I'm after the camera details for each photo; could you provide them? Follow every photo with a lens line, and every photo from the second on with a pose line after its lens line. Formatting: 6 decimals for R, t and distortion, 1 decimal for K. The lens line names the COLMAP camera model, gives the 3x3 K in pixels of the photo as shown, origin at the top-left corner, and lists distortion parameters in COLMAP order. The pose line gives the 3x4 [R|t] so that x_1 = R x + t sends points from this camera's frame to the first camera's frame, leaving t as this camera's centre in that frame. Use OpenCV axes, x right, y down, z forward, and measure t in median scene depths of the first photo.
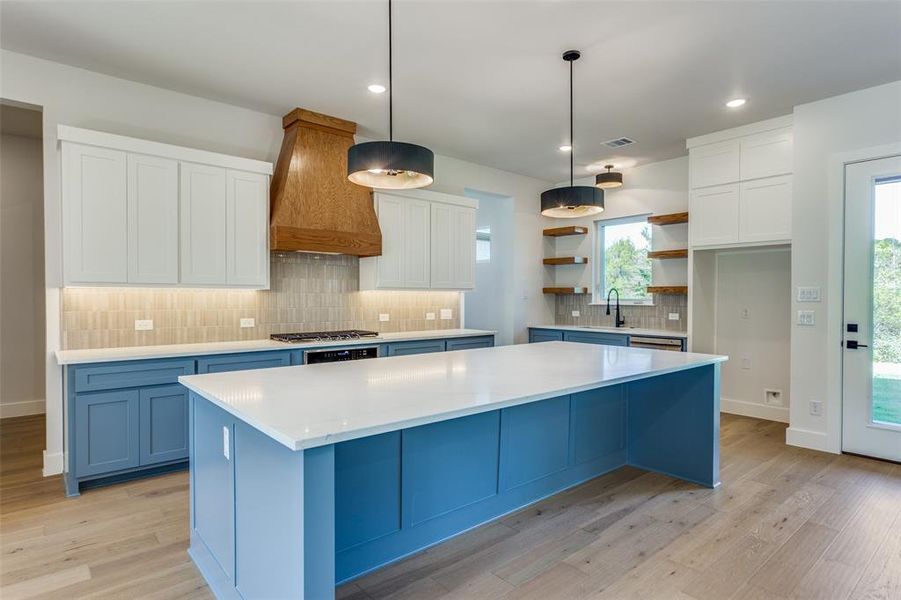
lens RADIAL K [[490.2, 0, 452.8], [0, 490.2, 301.5], [0, 0, 1]] dist [-0.001749, 0.002866]
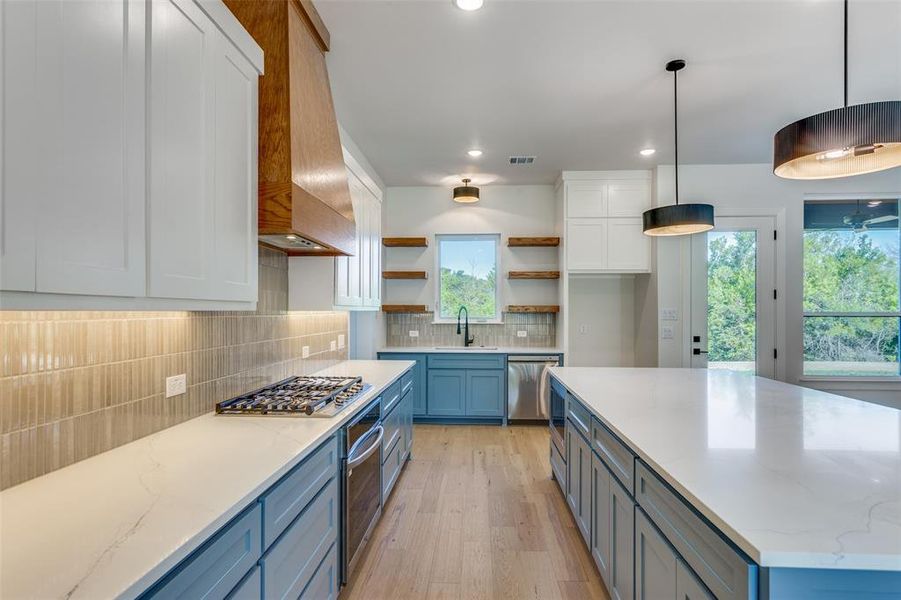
lens RADIAL K [[490.2, 0, 445.9], [0, 490.2, 306.8], [0, 0, 1]] dist [-0.001749, 0.002866]
pose [[0.684664, 0.004901, 0.728842, -0.492623], [0.006685, 0.999893, -0.013004, -0.016949], [-0.728828, 0.013776, 0.684558, 0.446305]]
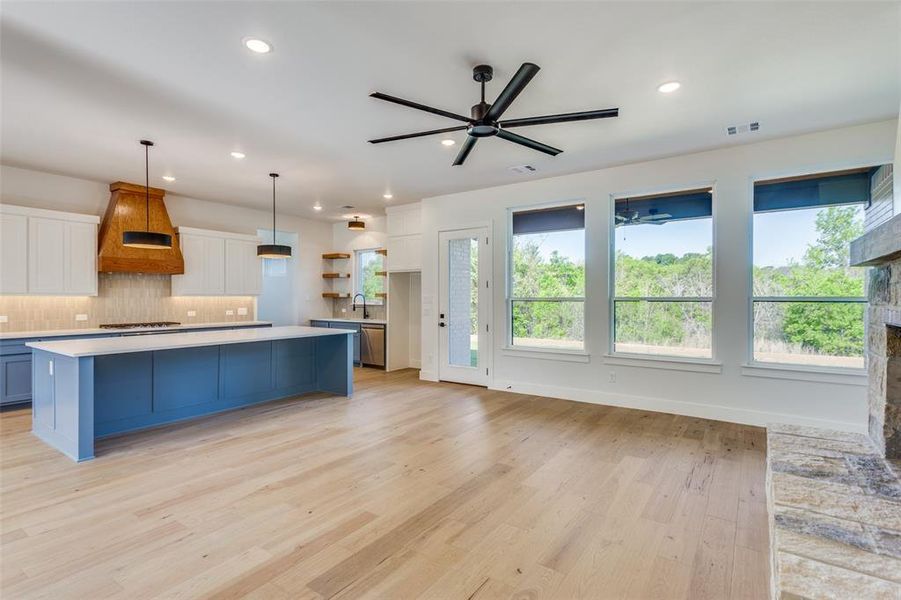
lens RADIAL K [[453.5, 0, 455.8], [0, 453.5, 296.7], [0, 0, 1]] dist [0.007513, 0.000205]
pose [[0.971585, -0.000019, 0.236691, 0.339034], [0.002510, 0.999945, -0.010219, -0.003669], [-0.236677, 0.010522, 0.971531, -0.591397]]
